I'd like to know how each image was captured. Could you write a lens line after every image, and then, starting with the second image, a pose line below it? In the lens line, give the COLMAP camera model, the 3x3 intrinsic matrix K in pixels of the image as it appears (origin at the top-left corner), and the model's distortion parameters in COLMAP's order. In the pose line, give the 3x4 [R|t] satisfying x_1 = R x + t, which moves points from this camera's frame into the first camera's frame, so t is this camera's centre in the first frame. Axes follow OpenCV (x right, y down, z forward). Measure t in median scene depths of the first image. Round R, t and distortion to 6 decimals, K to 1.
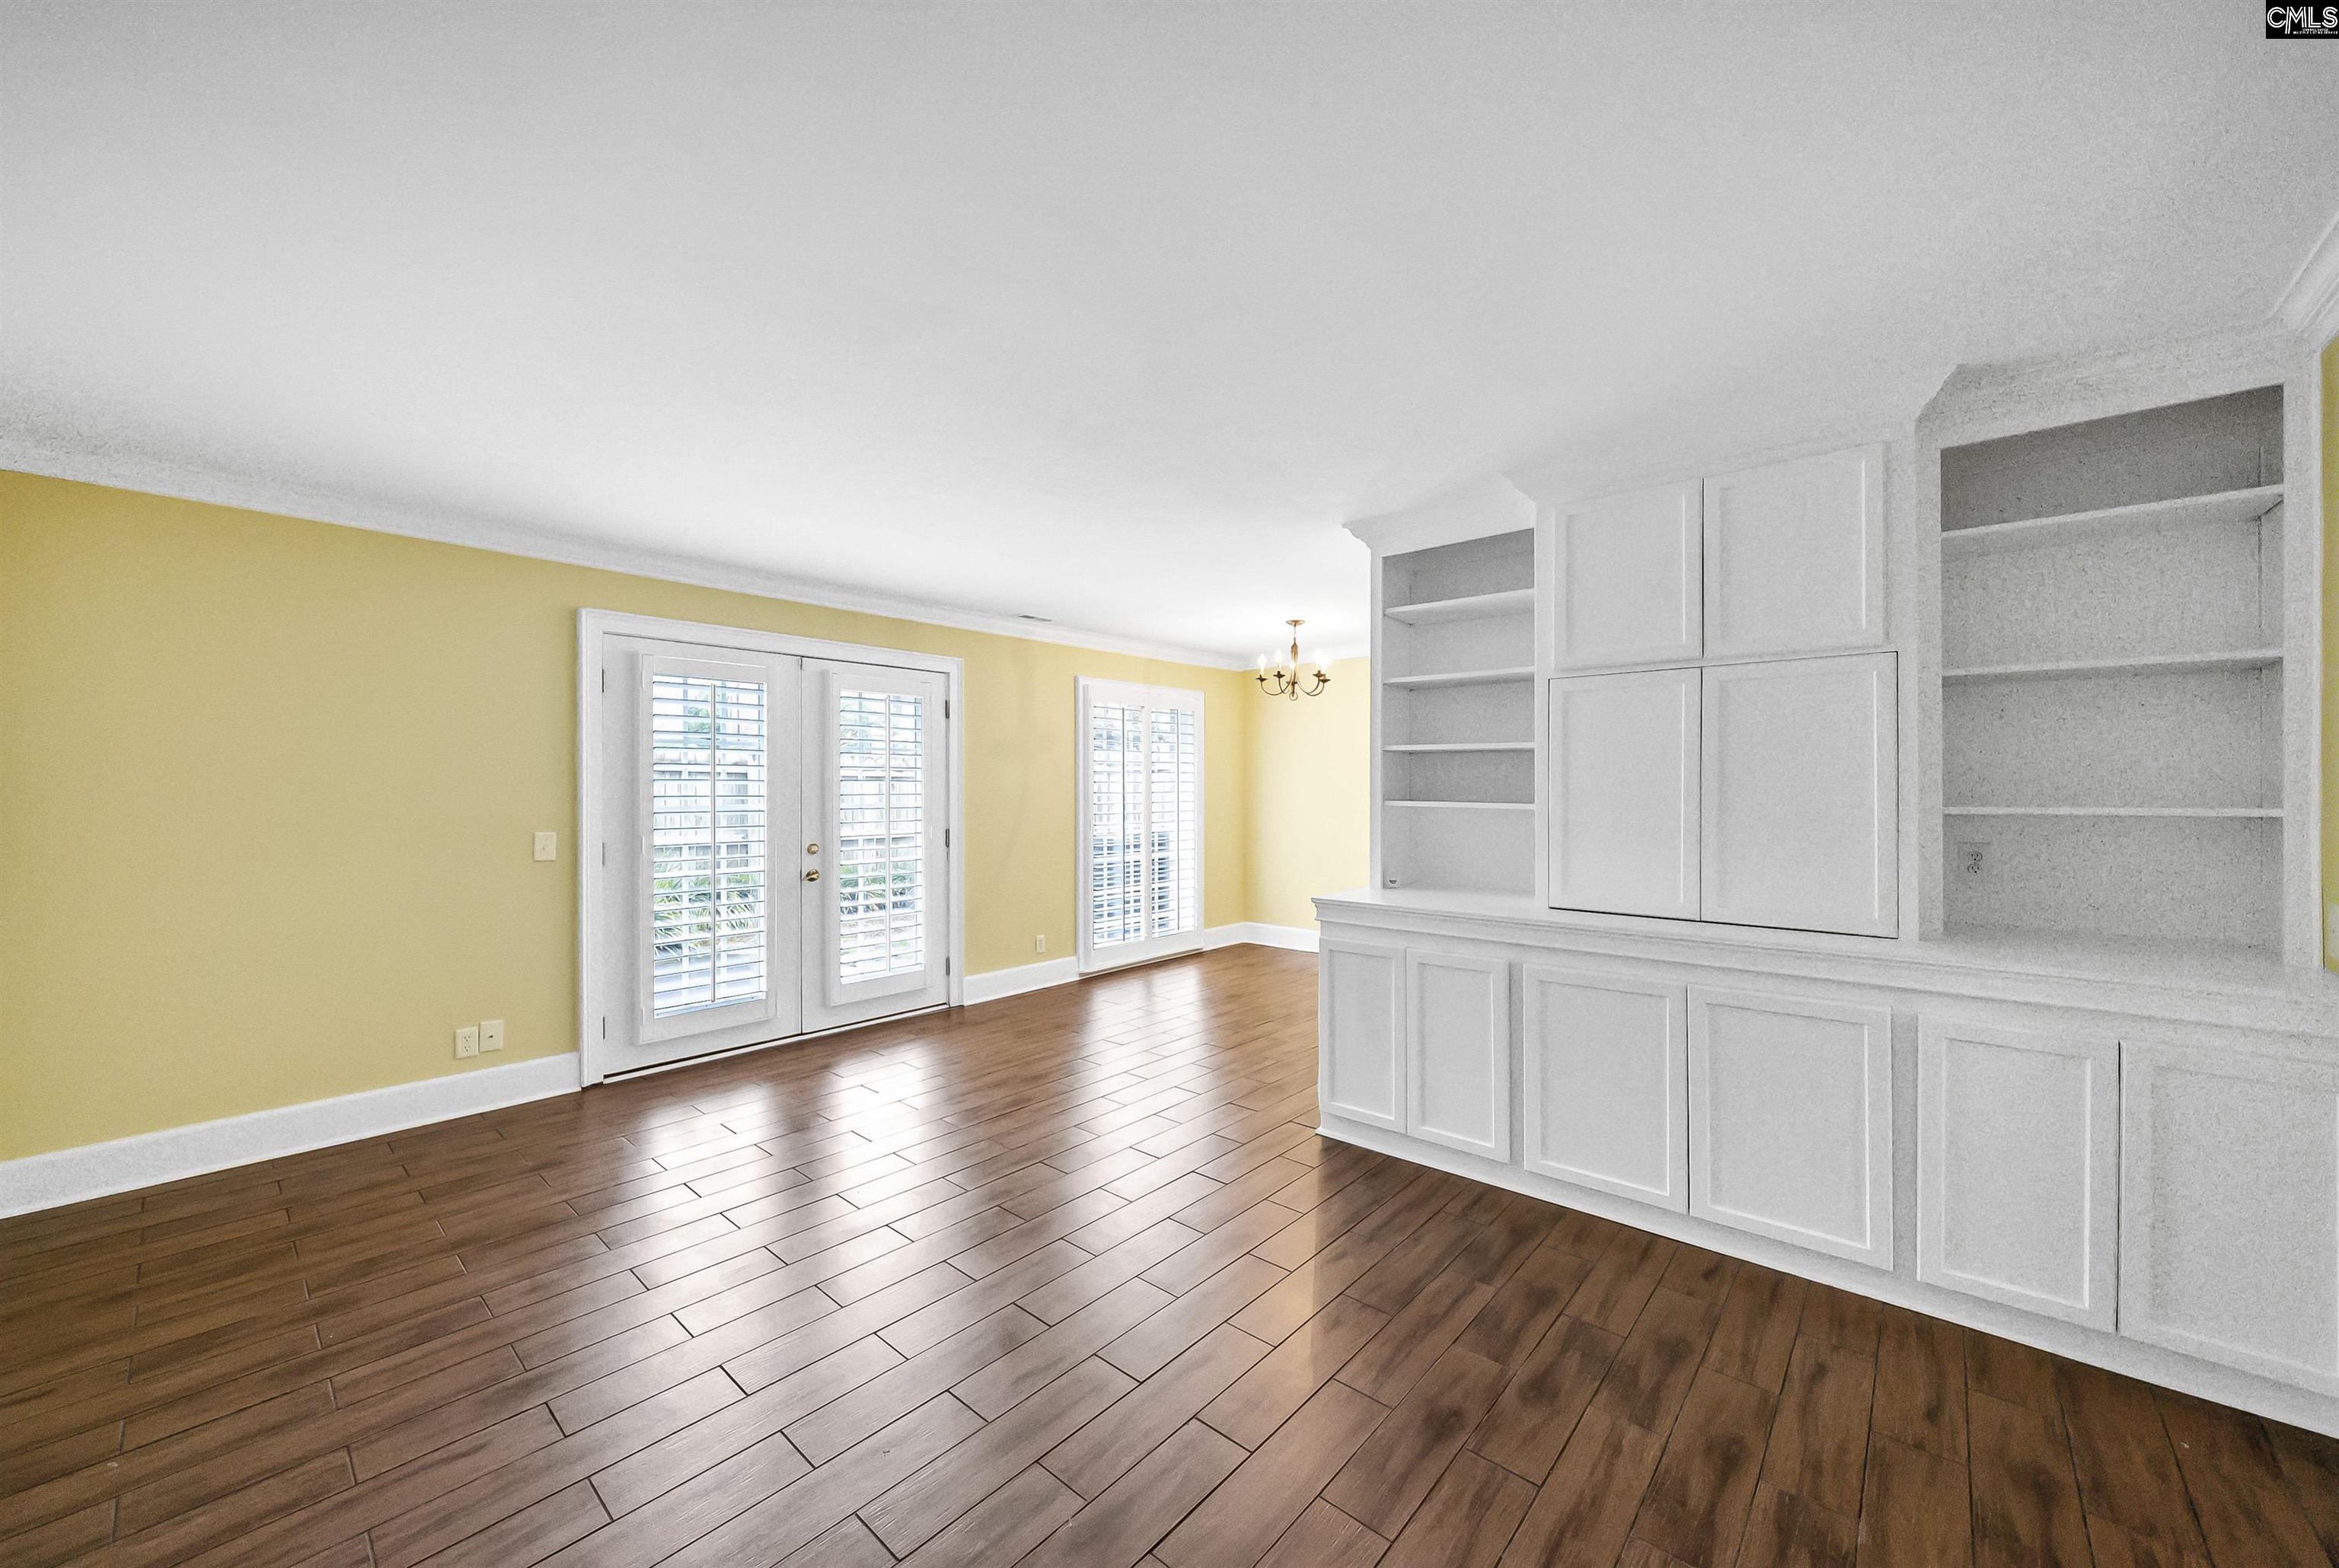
lens RADIAL K [[868.8, 0, 1175.8], [0, 868.8, 790.1], [0, 0, 1]] dist [0.000662, 0.000077]
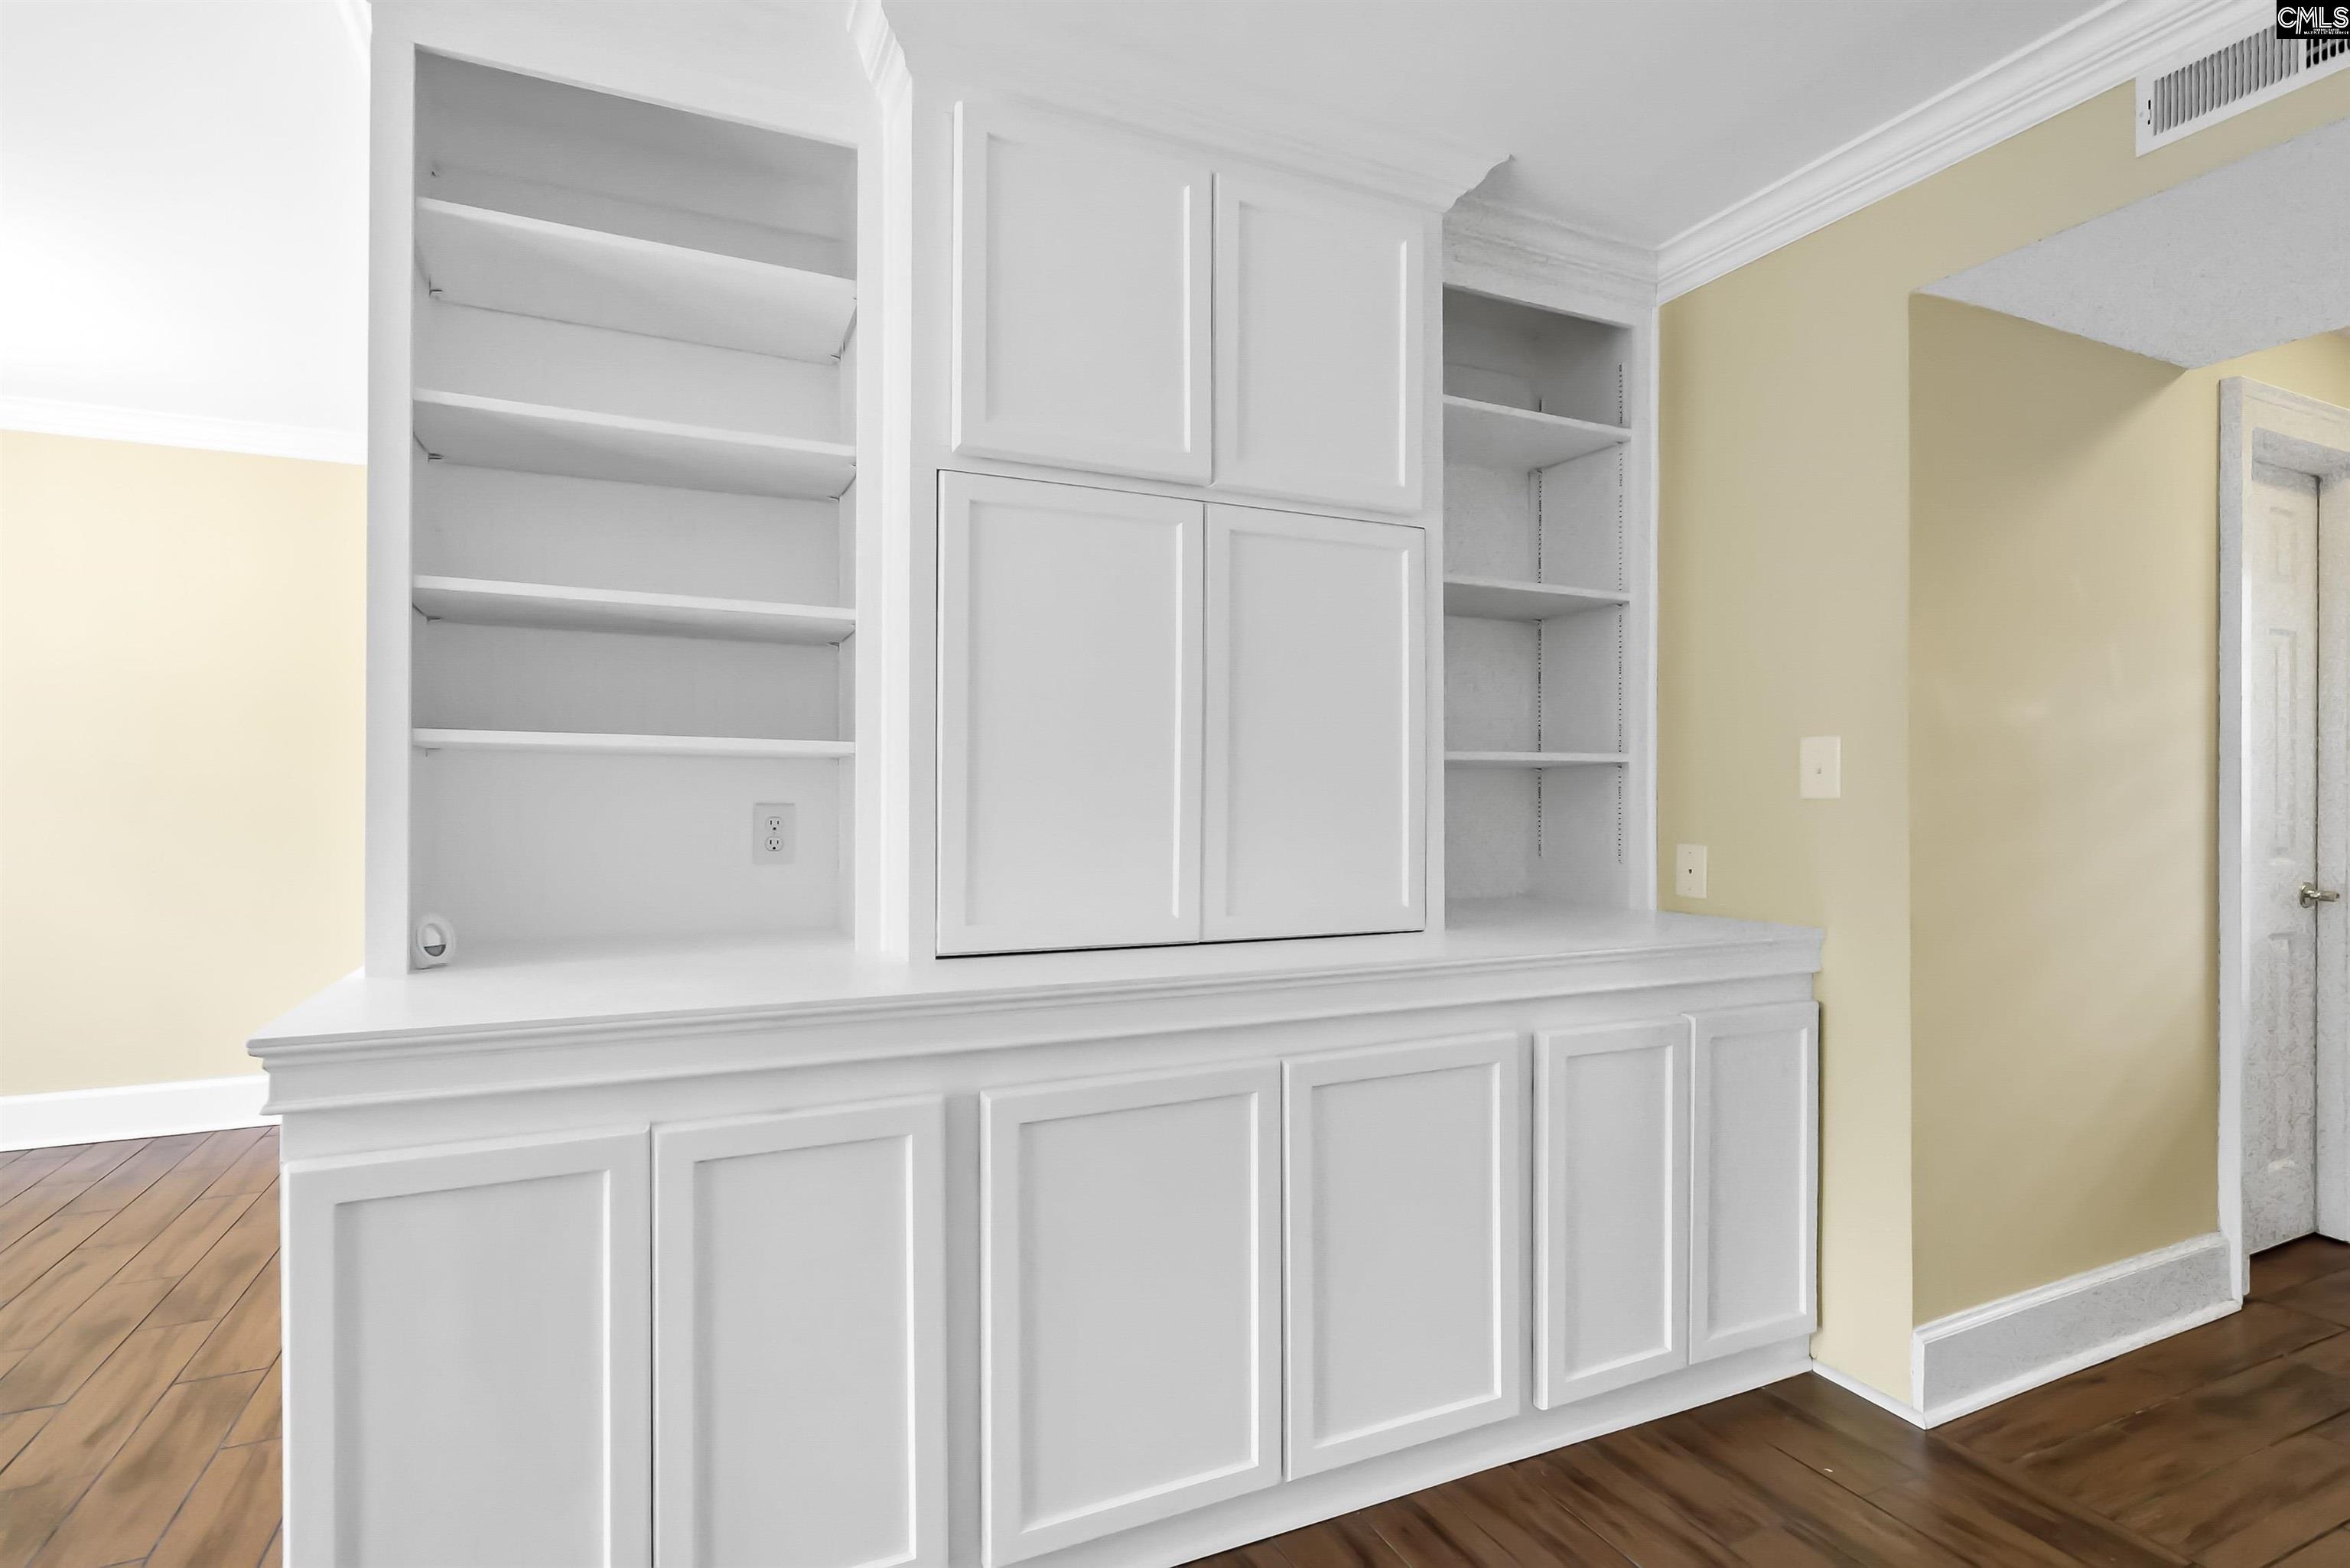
lens RADIAL K [[1118.5, 0, 1180.6], [0, 1118.5, 786.8], [0, 0, 1]] dist [0.001557, -0.000047]
pose [[0.383633, 0.006546, 0.923462, -0.080223], [-0.008343, 0.999959, -0.003622, 0.049608], [-0.923448, -0.006315, 0.383672, 0.721203]]
